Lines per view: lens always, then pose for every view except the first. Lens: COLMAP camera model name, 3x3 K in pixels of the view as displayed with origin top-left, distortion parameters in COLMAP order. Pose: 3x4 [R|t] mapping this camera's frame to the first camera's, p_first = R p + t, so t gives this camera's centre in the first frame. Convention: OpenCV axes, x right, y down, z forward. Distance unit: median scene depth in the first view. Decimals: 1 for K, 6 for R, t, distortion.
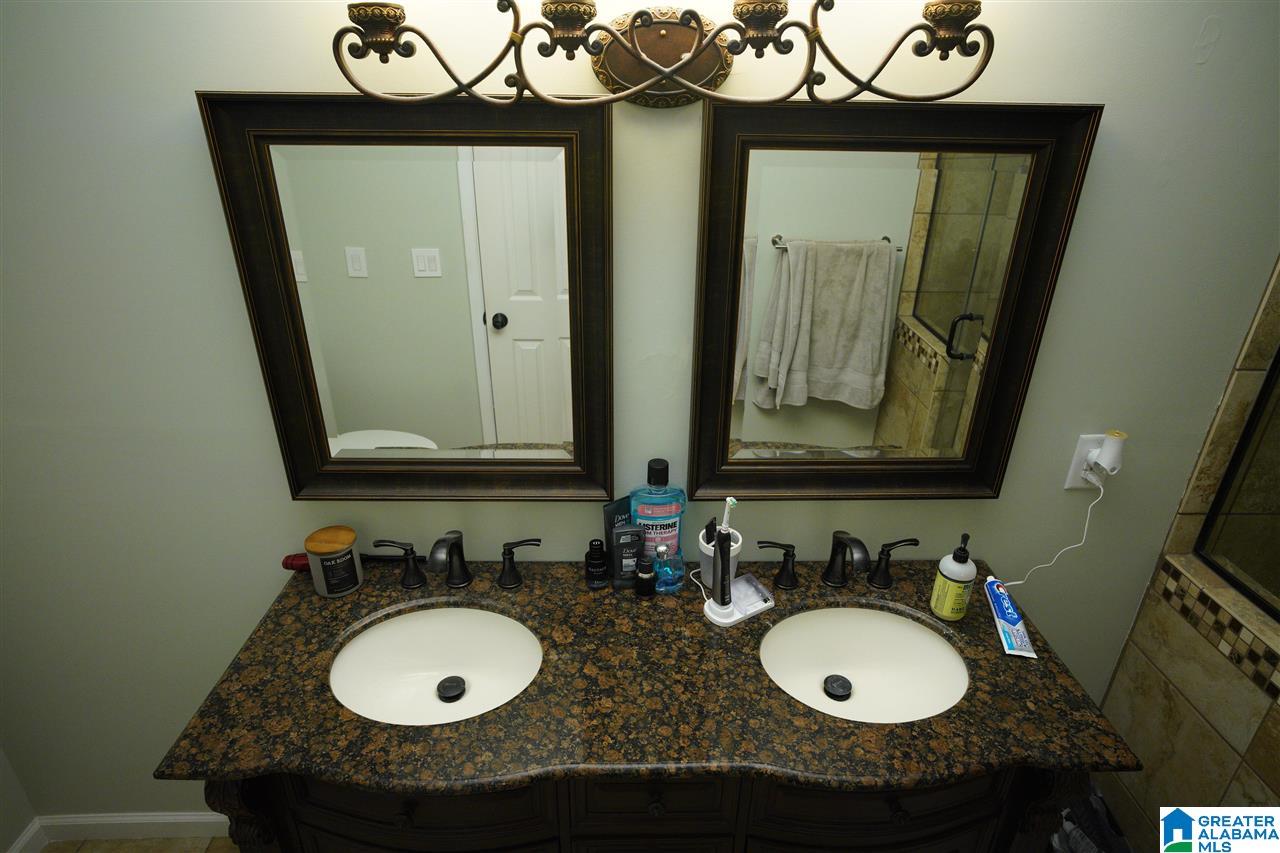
lens RADIAL K [[694.8, 0, 643.9], [0, 694.8, 425.3], [0, 0, 1]] dist [-0.035121, 0.020996]
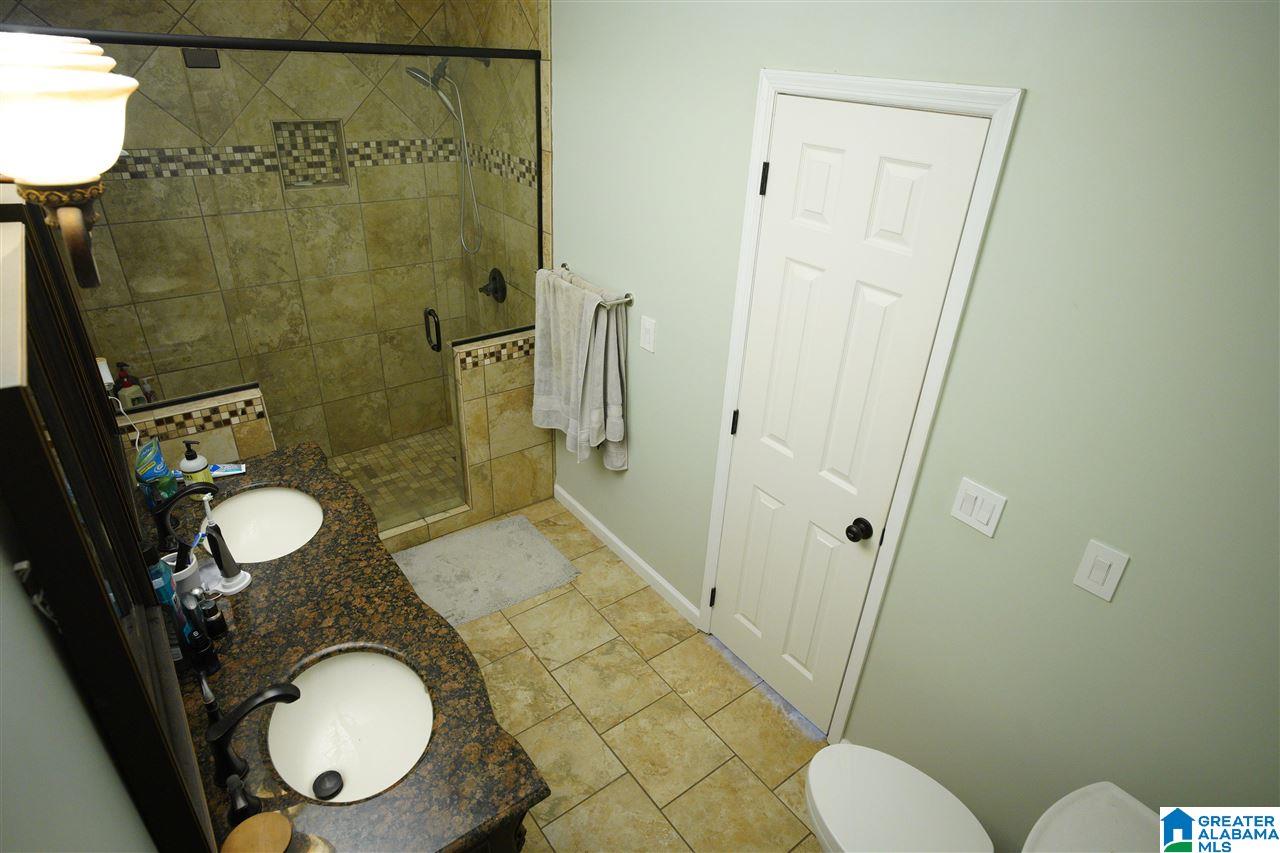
lens RADIAL K [[694.8, 0, 642.4], [0, 694.8, 427.3], [0, 0, 1]] dist [-0.035121, 0.020996]
pose [[-0.589704, -0.427318, 0.685309, -1.056309], [0.285717, 0.683294, 0.671919, -0.544932], [-0.755391, 0.592038, -0.280850, 0.643496]]
